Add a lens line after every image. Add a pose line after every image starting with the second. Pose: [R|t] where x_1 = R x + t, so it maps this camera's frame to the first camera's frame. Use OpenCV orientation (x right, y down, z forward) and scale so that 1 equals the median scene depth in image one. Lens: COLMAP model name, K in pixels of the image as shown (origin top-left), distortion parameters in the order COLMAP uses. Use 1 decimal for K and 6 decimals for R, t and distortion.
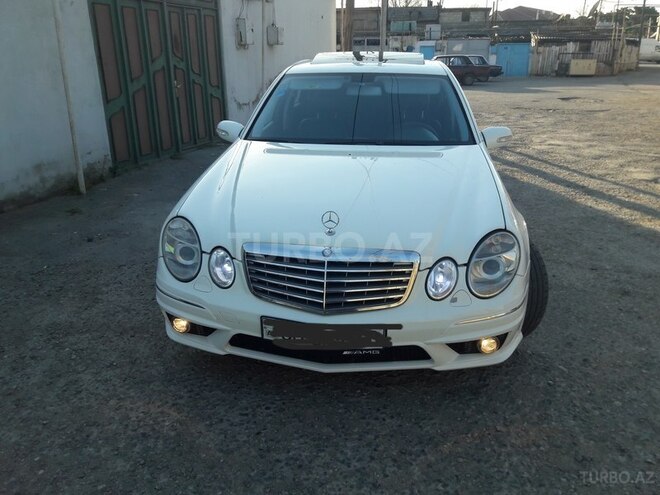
lens RADIAL K [[545.3, 0, 332.3], [0, 545.3, 247.9], [0, 0, 1]] dist [0.002063, -0.014978]
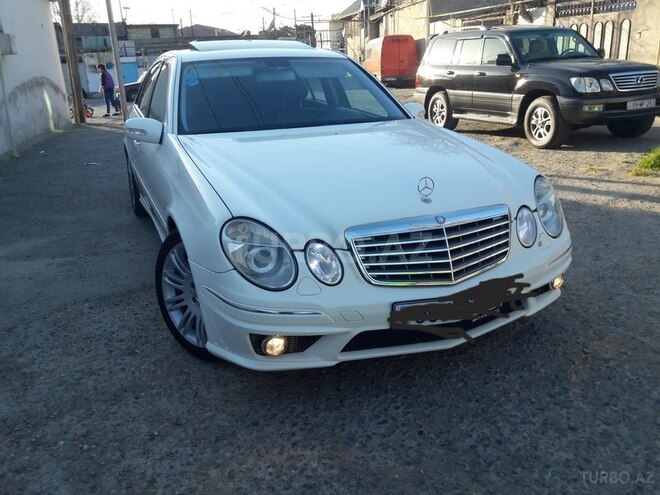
lens RADIAL K [[545.3, 0, 329.9], [0, 545.3, 247.4], [0, 0, 1]] dist [0.002063, -0.014978]
pose [[0.855080, -0.190248, 0.482332, -0.585089], [0.205393, 0.978437, 0.021807, -0.003168], [-0.476080, 0.080421, 0.875717, 0.250719]]
